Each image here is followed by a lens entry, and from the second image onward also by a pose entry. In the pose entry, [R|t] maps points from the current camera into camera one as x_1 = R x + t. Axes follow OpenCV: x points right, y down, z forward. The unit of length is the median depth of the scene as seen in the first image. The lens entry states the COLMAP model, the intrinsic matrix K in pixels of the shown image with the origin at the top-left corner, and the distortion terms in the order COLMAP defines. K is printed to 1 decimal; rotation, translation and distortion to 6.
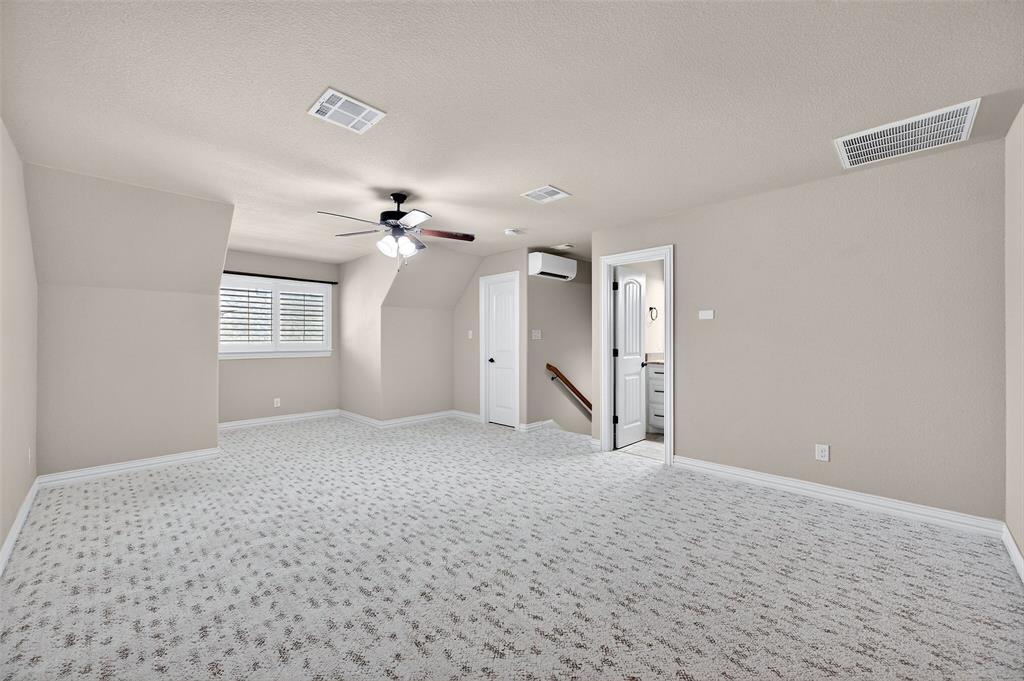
lens RADIAL K [[403.9, 0, 505.7], [0, 403.9, 344.2], [0, 0, 1]] dist [0.000105, 0.000058]
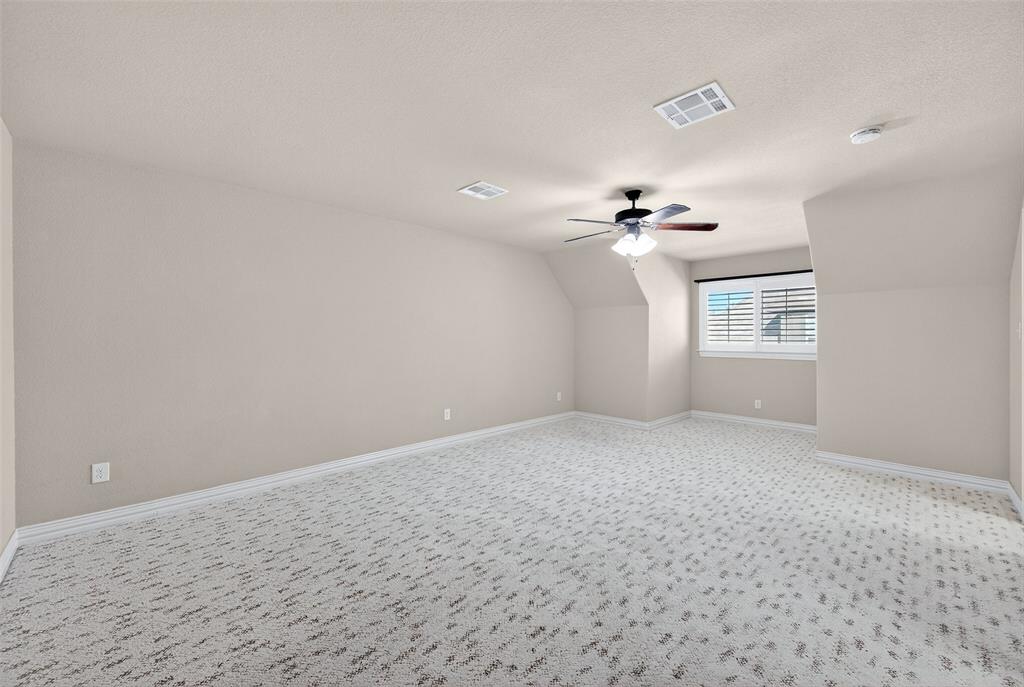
lens RADIAL K [[403.9, 0, 505.9], [0, 403.9, 335.2], [0, 0, 1]] dist [0.000105, 0.000058]
pose [[-0.028885, -0.006339, -0.999563, 0.450375], [-0.016971, 0.999839, -0.005850, -0.006272], [0.999439, 0.016795, -0.028988, 0.450827]]
